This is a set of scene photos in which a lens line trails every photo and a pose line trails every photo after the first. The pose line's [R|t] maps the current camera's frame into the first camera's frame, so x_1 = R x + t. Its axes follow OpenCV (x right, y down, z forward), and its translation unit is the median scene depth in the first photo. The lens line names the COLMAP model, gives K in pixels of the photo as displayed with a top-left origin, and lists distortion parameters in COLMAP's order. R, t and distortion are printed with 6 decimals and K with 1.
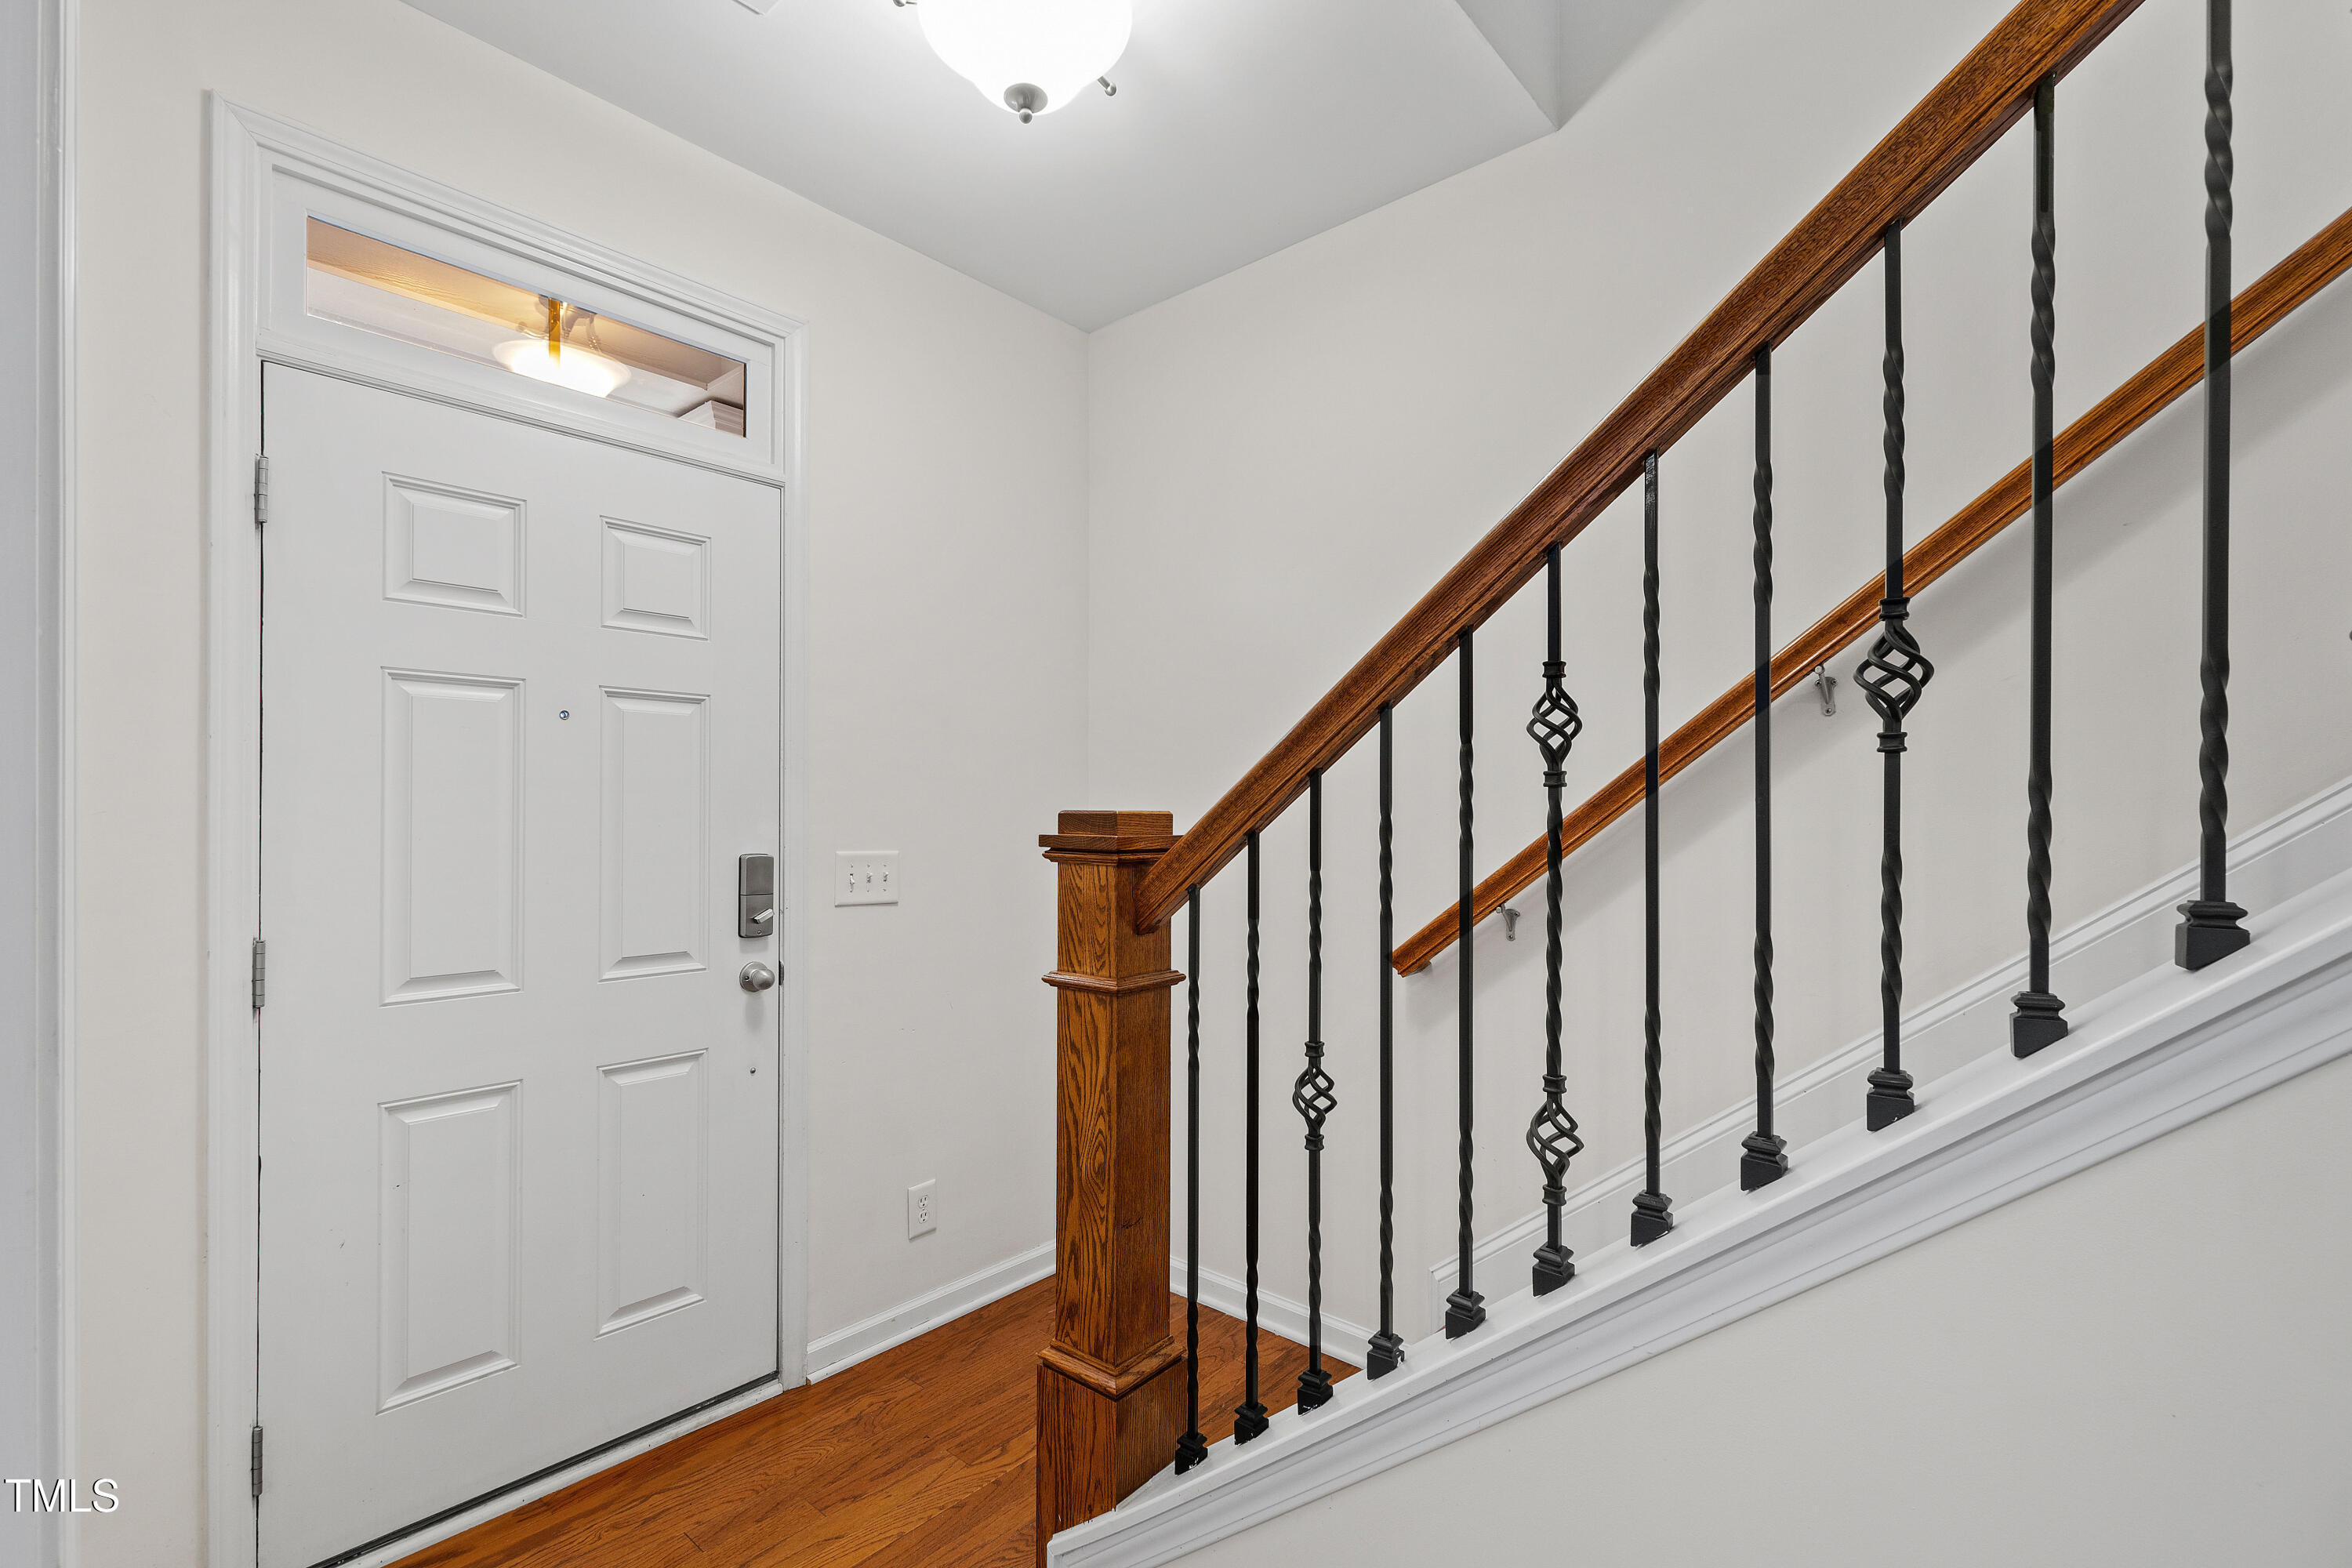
lens RADIAL K [[1043.7, 0, 1152.3], [0, 1043.7, 805.0], [0, 0, 1]] dist [0.000130, -0.000025]
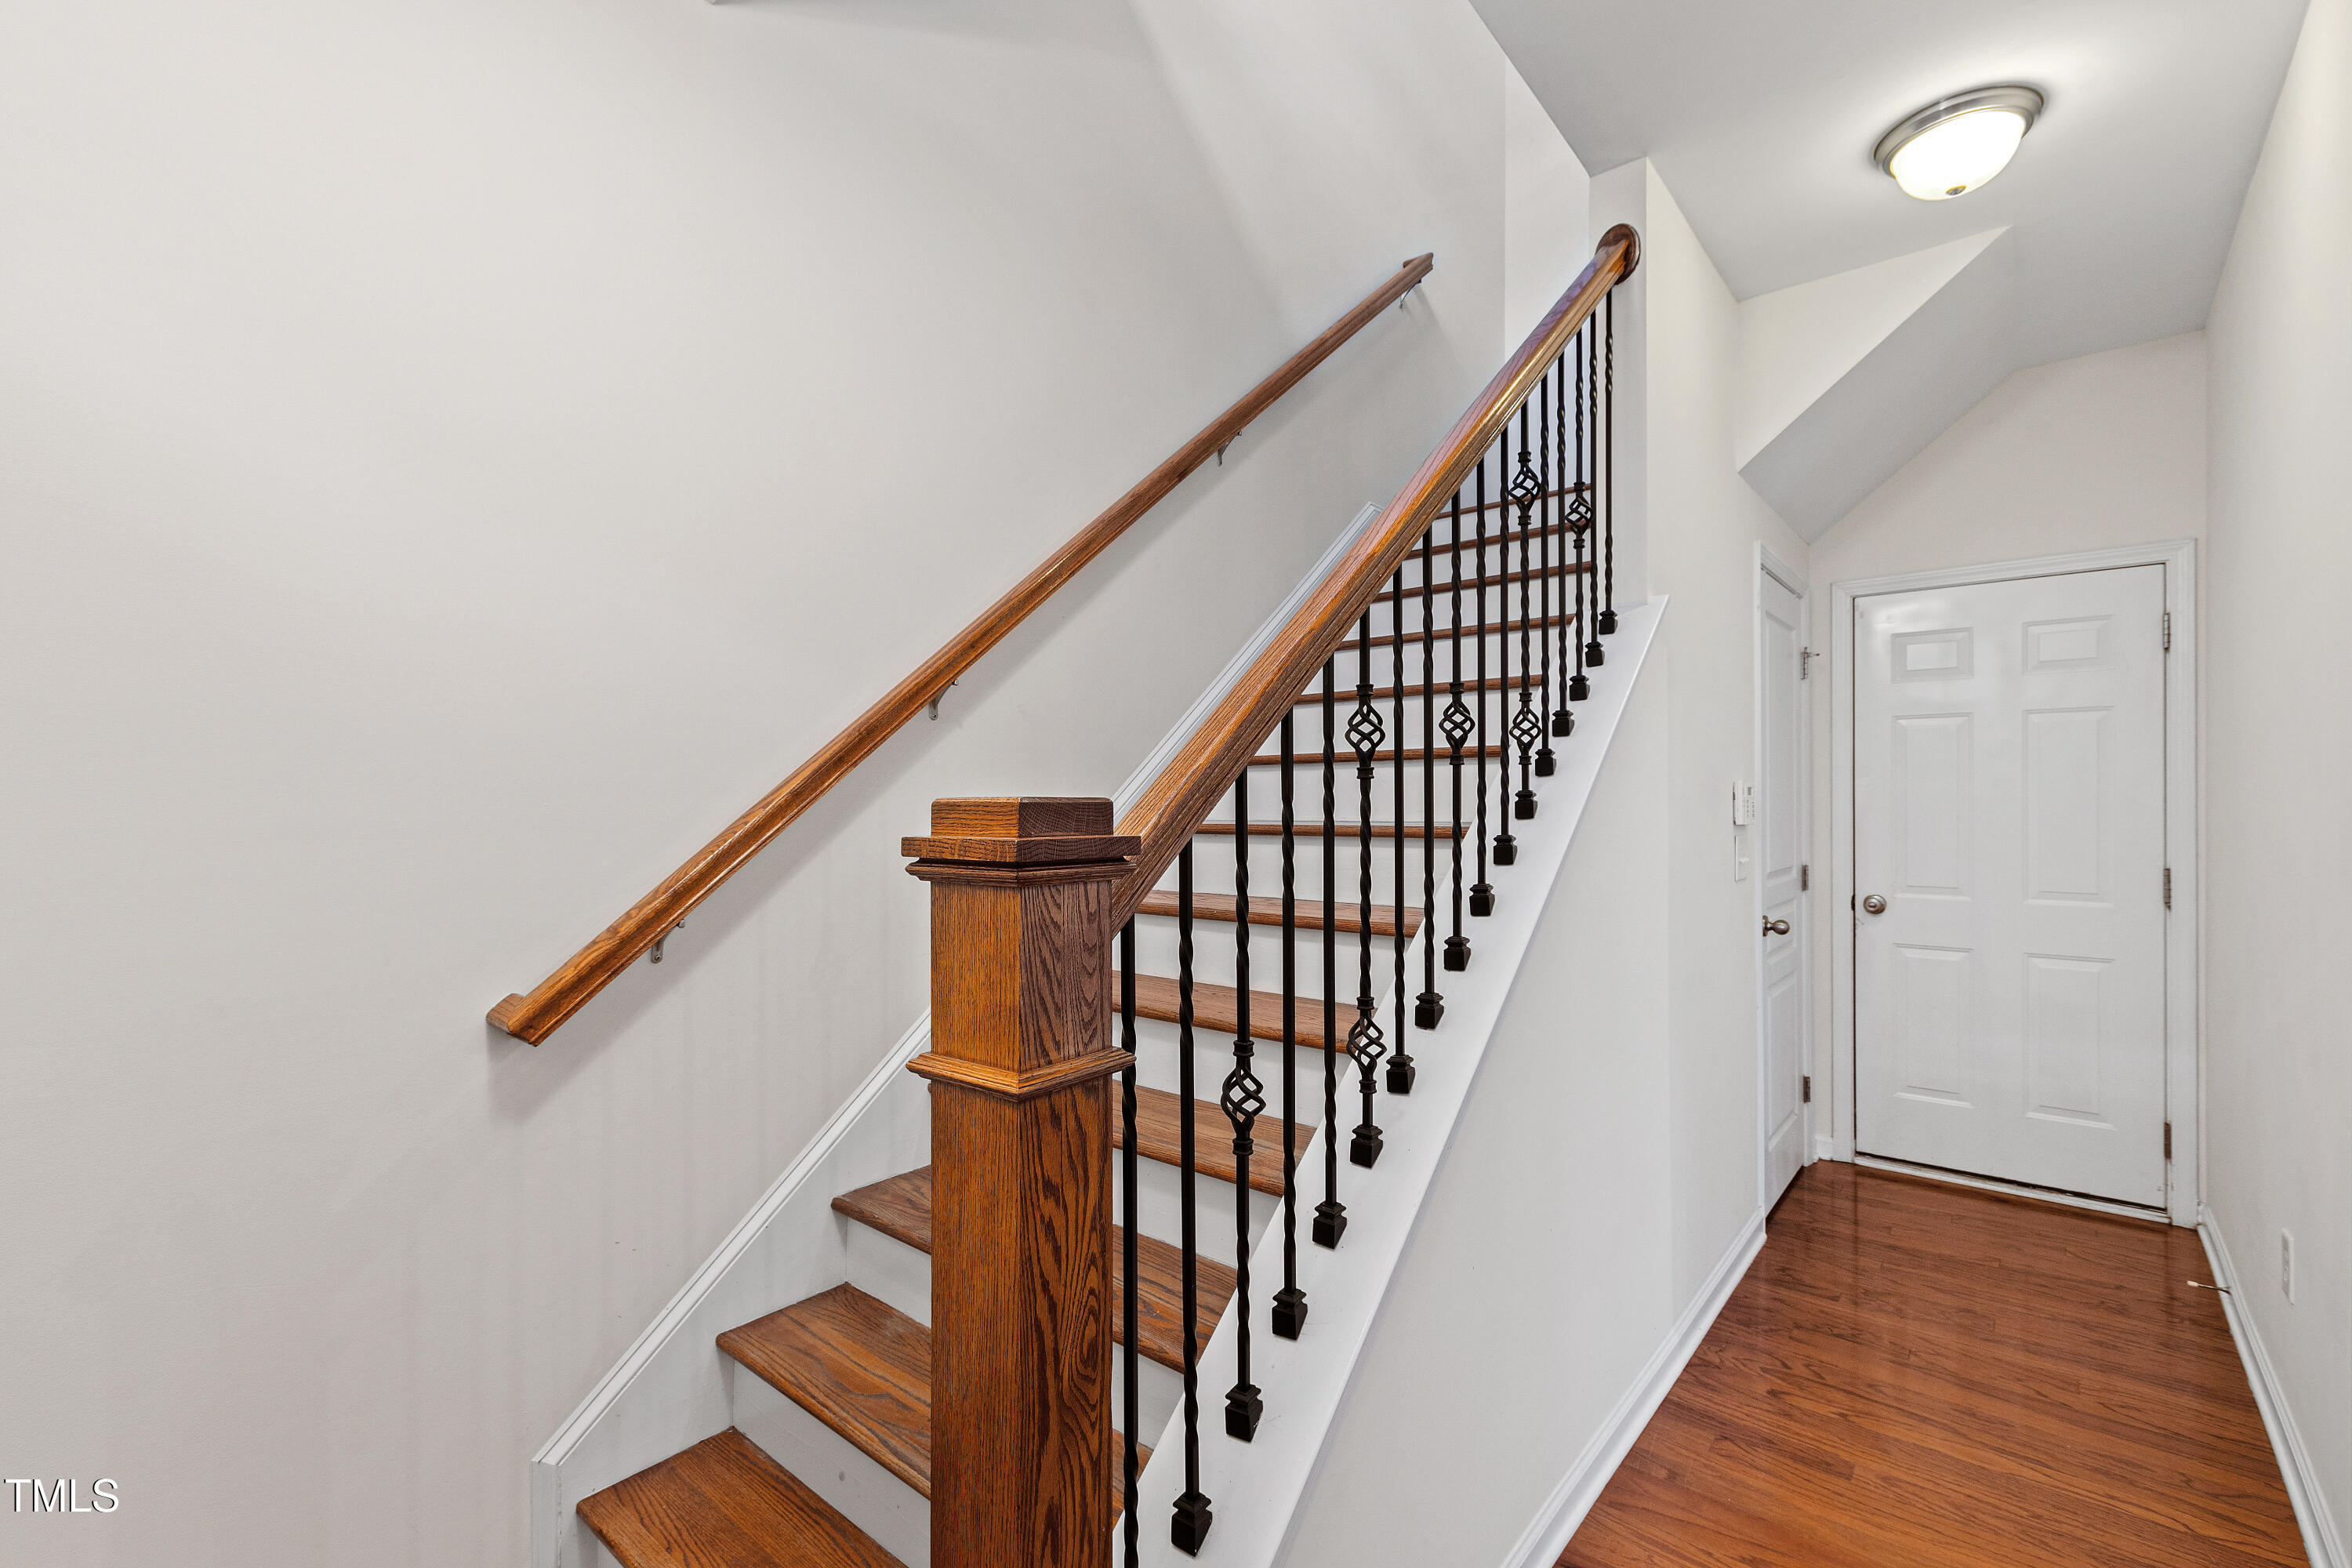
lens RADIAL K [[1043.7, 0, 1152.3], [0, 1043.7, 805.0], [0, 0, 1]] dist [0.000130, -0.000025]
pose [[-0.032562, -0.004421, 0.999460, -0.691013], [-0.006959, 0.999967, 0.004196, 0.007017], [-0.999445, -0.006819, -0.032592, 0.973564]]
